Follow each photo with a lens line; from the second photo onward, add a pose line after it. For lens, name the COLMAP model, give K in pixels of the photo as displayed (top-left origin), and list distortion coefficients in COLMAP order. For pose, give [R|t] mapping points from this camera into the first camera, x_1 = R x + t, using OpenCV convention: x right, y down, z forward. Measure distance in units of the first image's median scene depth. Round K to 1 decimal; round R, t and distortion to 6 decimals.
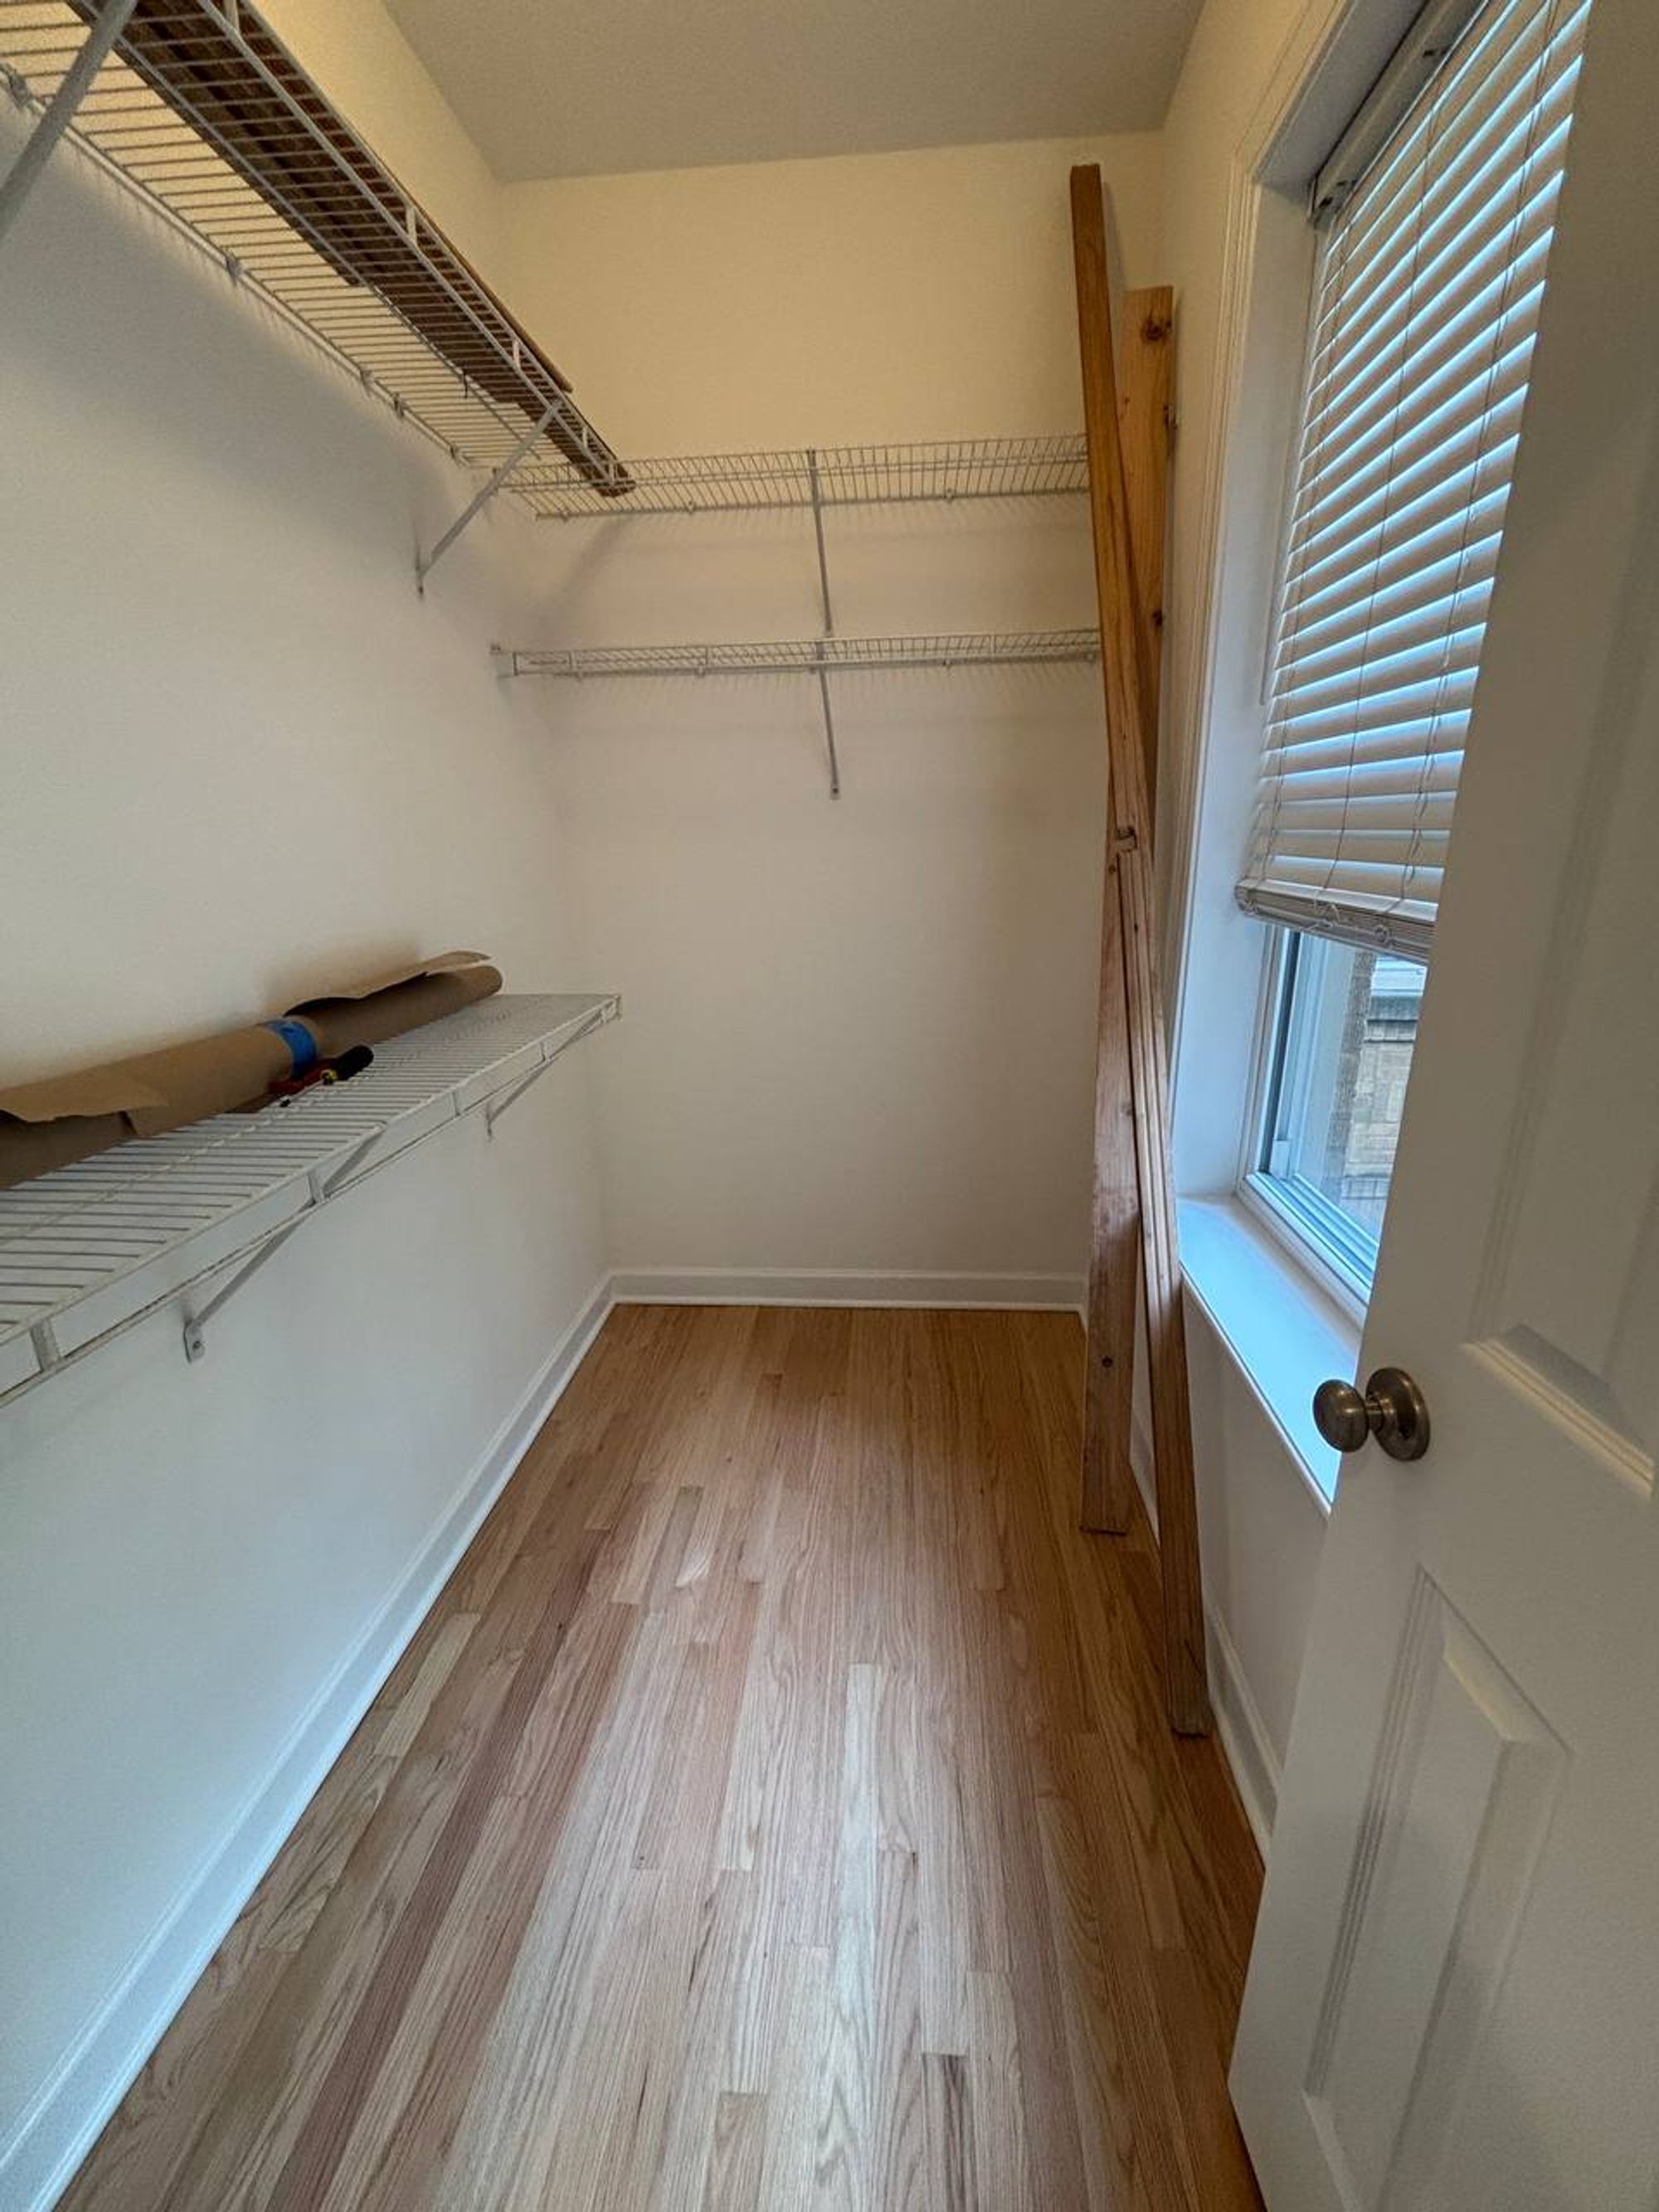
lens RADIAL K [[901.2, 0, 829.5], [0, 901.2, 1106.0], [0, 0, 1]] dist [0.001828, 0.000042]
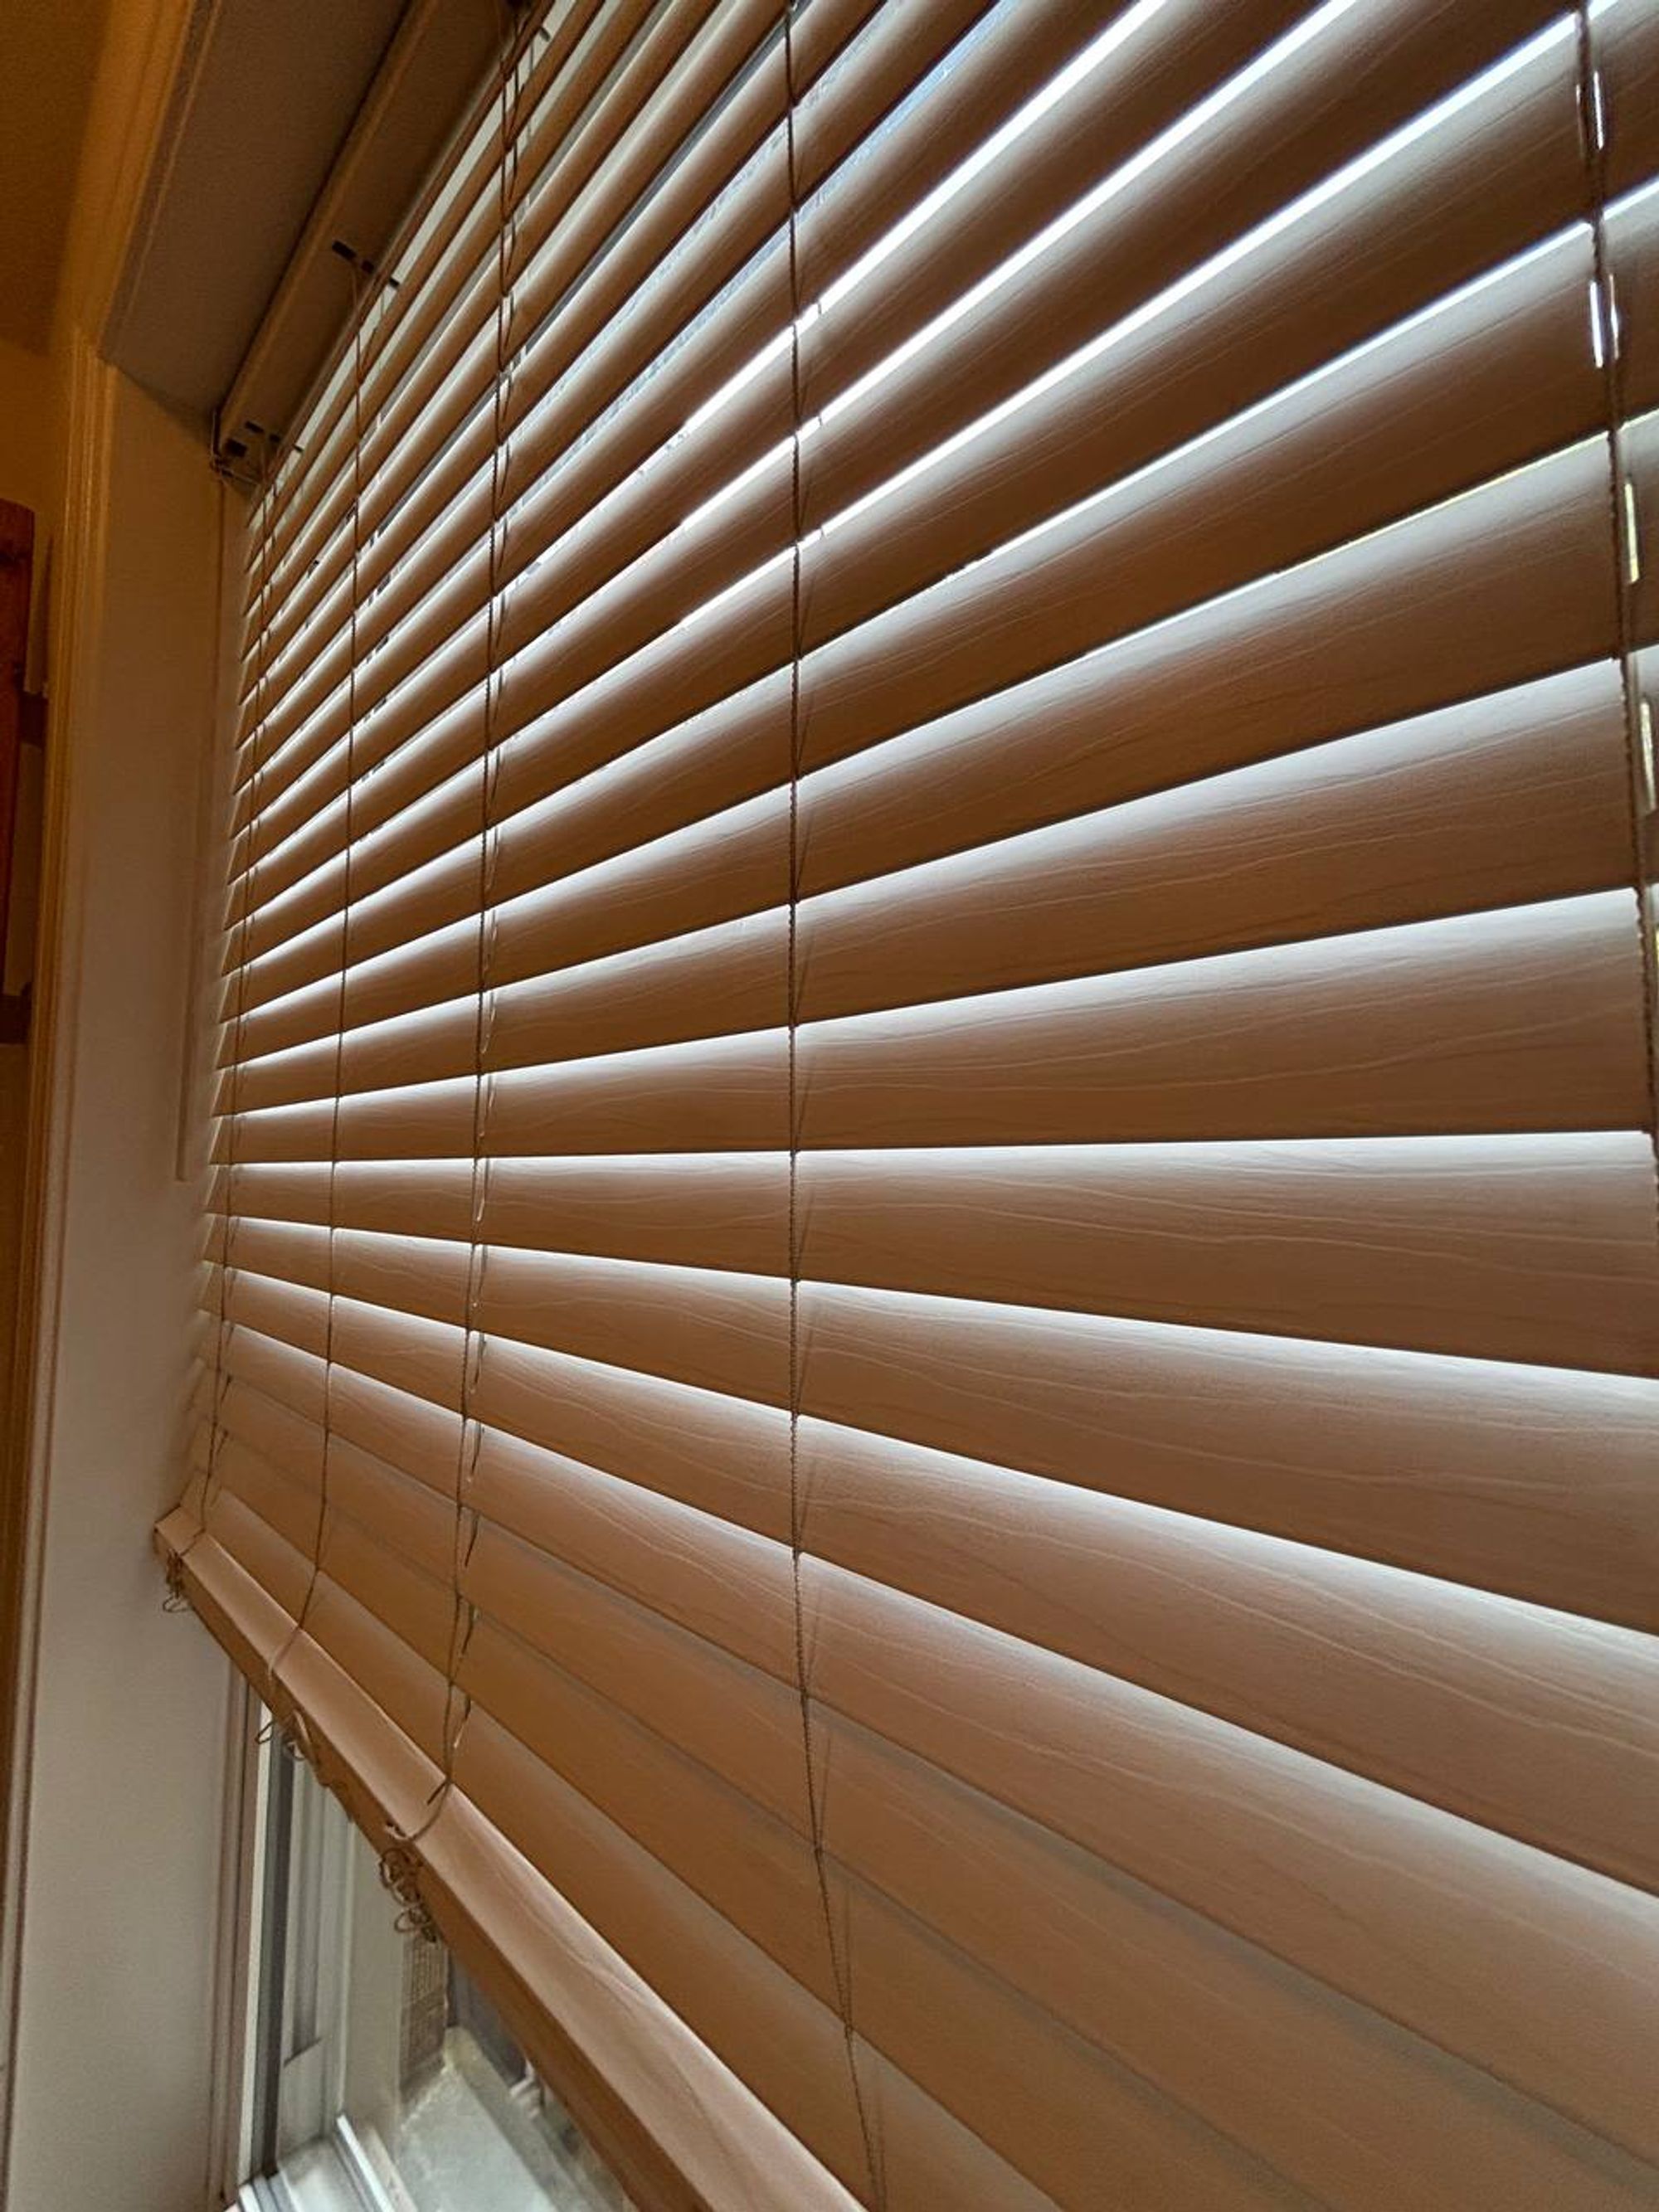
lens RADIAL K [[901.2, 0, 829.5], [0, 901.2, 1106.0], [0, 0, 1]] dist [0.001828, 0.000042]
pose [[0.632246, 0.084470, 0.770149, 0.357401], [0.215052, 0.935845, -0.279189, -0.299405], [-0.744323, 0.342138, 0.573519, 0.476677]]
